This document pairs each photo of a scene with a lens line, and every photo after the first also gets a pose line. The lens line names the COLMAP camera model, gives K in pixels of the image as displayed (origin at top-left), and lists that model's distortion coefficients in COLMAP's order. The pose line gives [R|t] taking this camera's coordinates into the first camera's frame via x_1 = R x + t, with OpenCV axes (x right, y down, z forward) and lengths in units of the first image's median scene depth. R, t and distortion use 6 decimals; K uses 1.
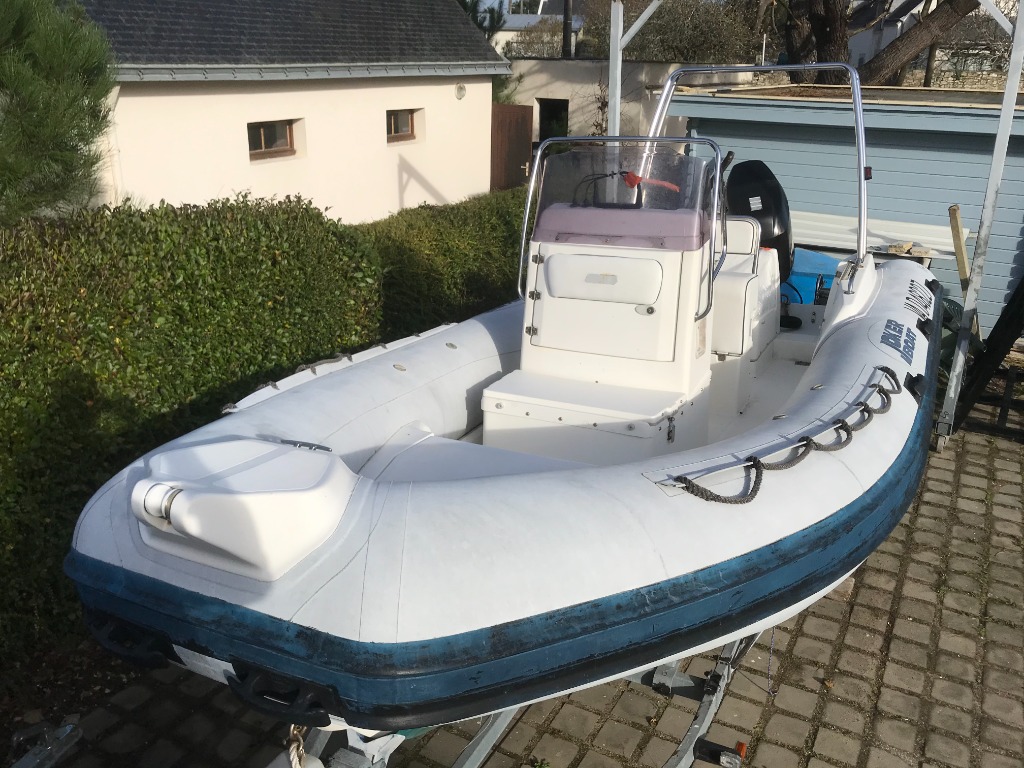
lens RADIAL K [[828.8, 0, 509.7], [0, 828.8, 381.5], [0, 0, 1]] dist [0.045328, -0.053511]
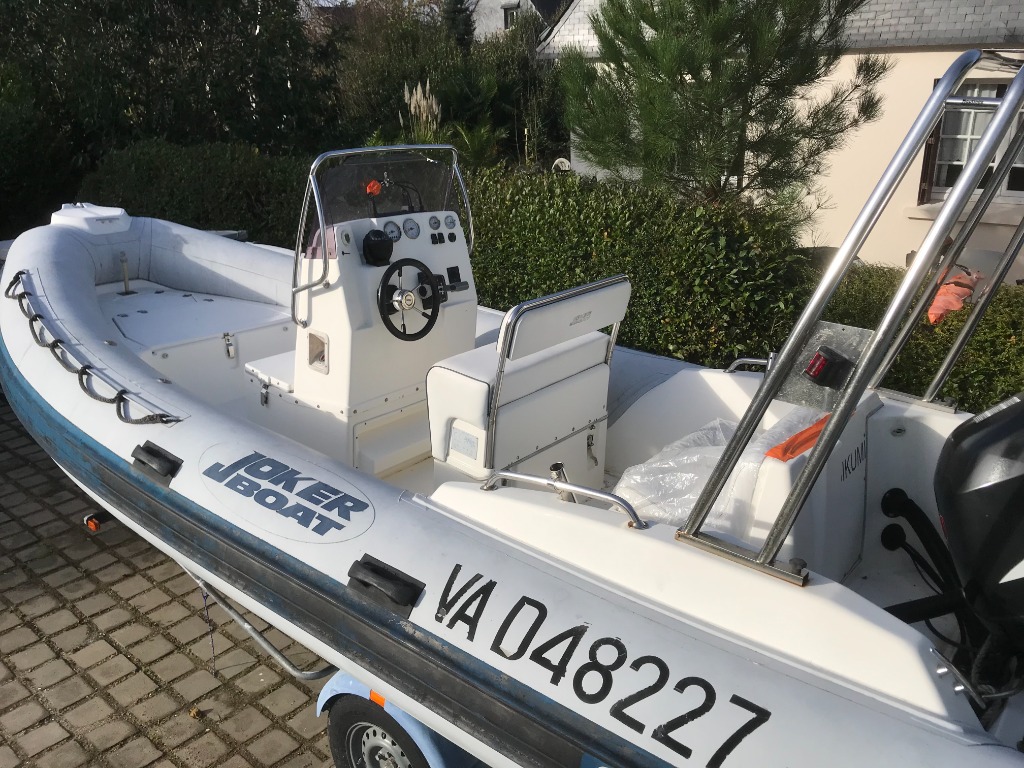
lens RADIAL K [[828.8, 0, 511.6], [0, 828.8, 380.8], [0, 0, 1]] dist [0.045328, -0.053511]
pose [[-0.188198, 0.320845, -0.928245, 1.054208], [-0.323305, 0.872218, 0.367028, -0.438530], [0.927392, 0.369181, -0.060419, 1.212321]]
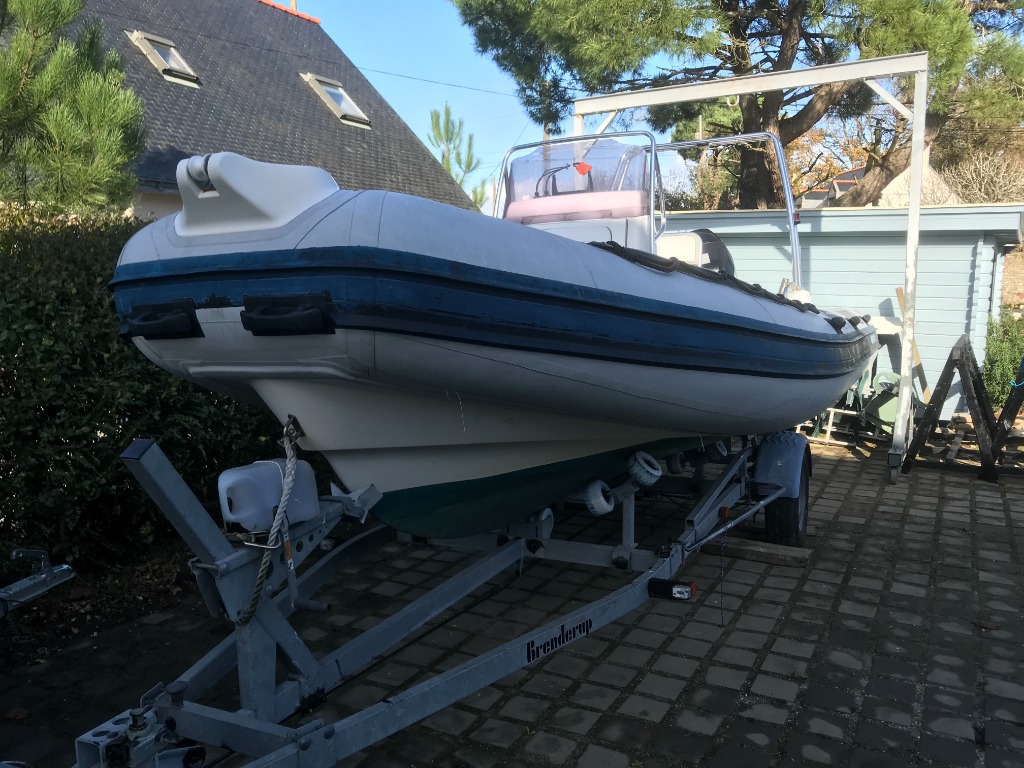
lens RADIAL K [[828.8, 0, 514.0], [0, 828.8, 387.5], [0, 0, 1]] dist [0.045328, -0.053511]
pose [[0.999700, -0.012648, 0.020982, 0.017479], [0.017042, 0.974281, -0.224693, 0.304333], [-0.017601, 0.224983, 0.974204, -0.081679]]
